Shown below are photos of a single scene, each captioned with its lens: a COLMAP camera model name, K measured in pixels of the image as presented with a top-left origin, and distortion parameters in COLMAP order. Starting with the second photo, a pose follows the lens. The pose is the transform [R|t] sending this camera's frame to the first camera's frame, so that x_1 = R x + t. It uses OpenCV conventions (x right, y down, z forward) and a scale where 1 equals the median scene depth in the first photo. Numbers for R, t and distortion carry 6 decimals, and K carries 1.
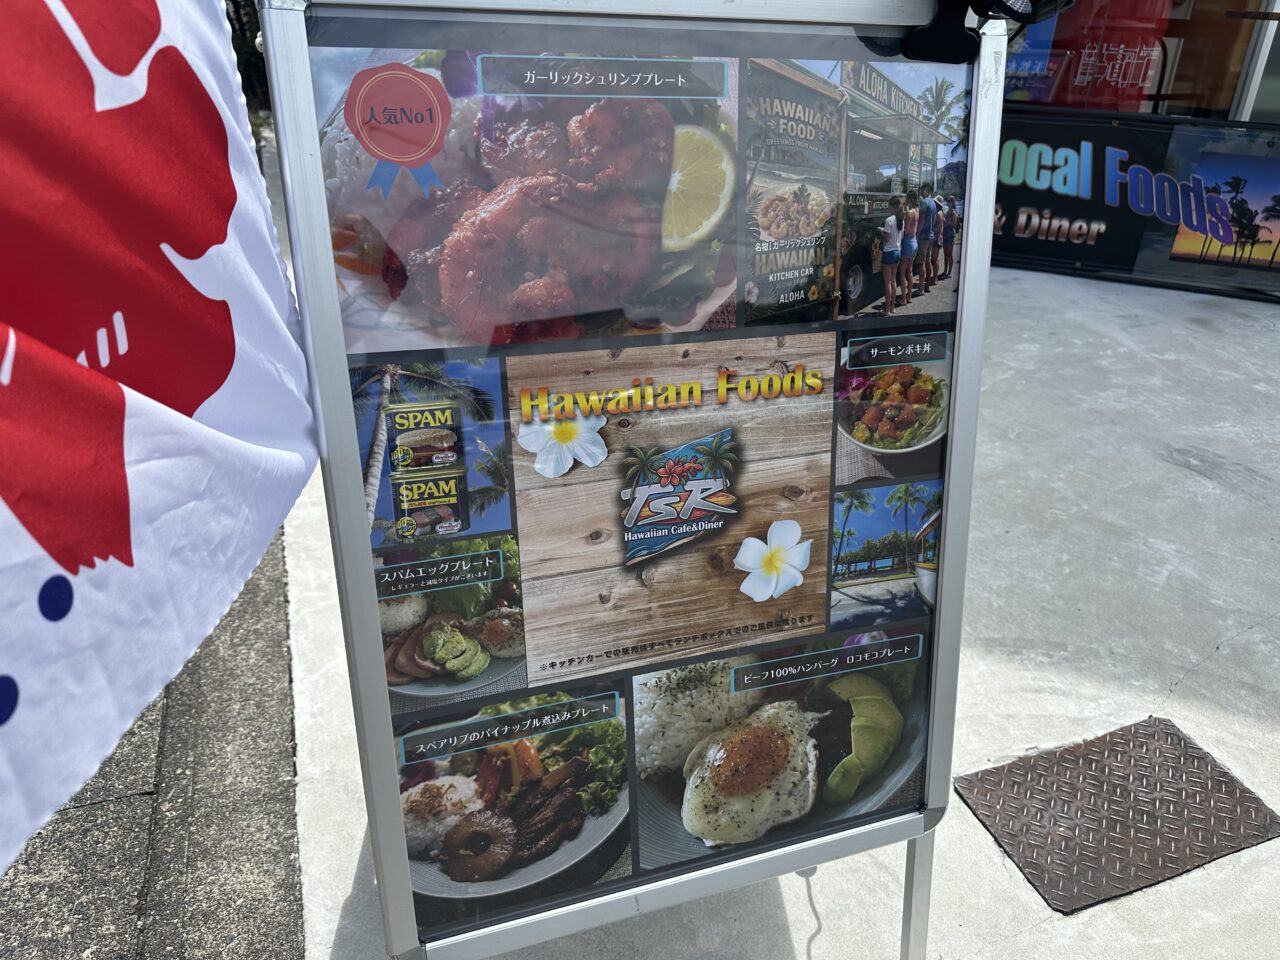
lens RADIAL K [[902.1, 0, 640.2], [0, 902.1, 482.2], [0, 0, 1]] dist [0.002100, -0.004965]
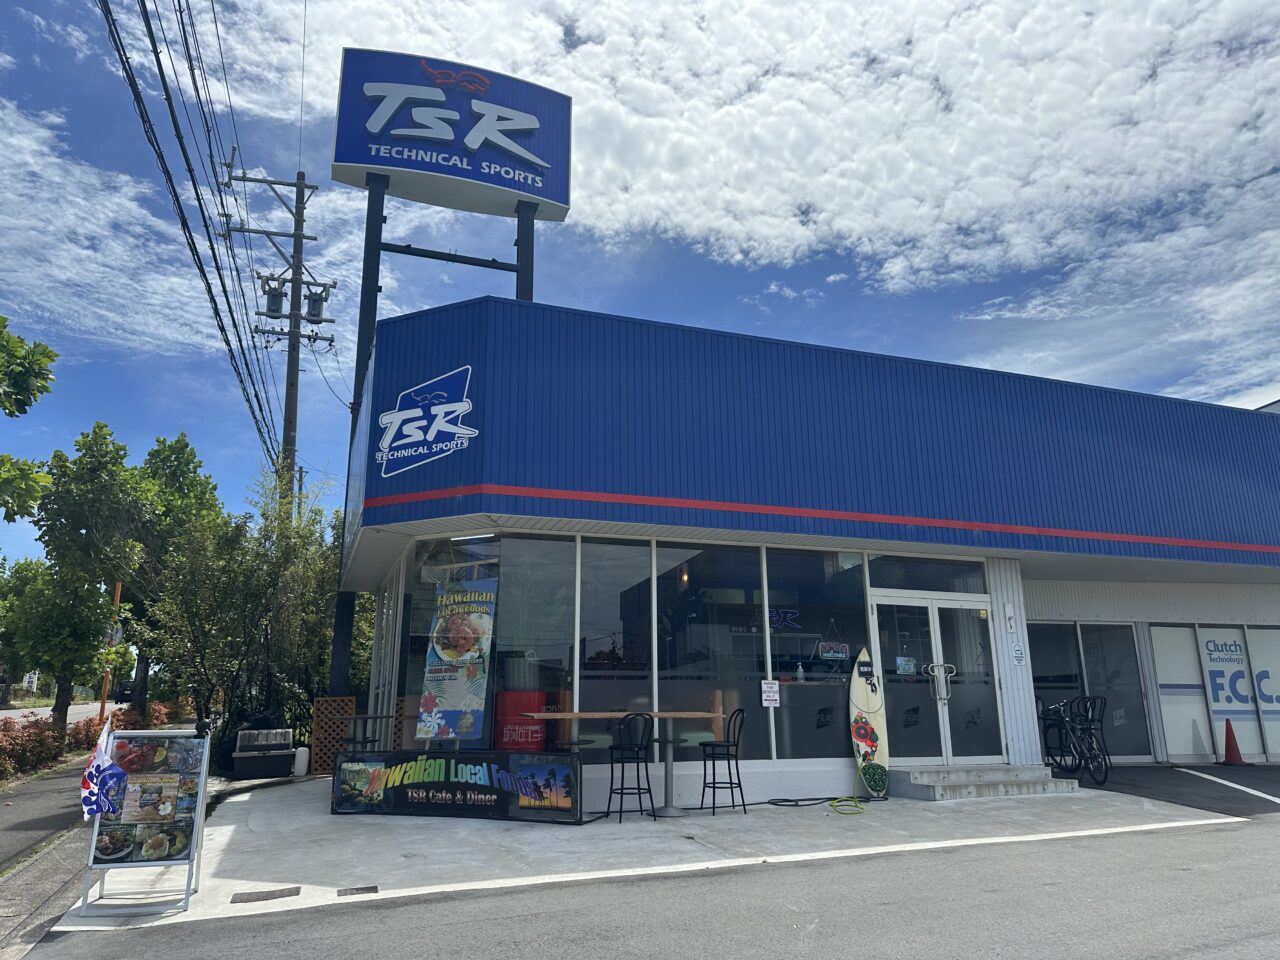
lens RADIAL K [[902.1, 0, 642.2], [0, 902.1, 479.4], [0, 0, 1]] dist [0.002100, -0.004965]
pose [[0.999005, -0.031175, 0.031881, 3.552769], [0.044444, 0.753995, -0.655375, 2.796458], [-0.003606, 0.656140, 0.754631, -5.700177]]
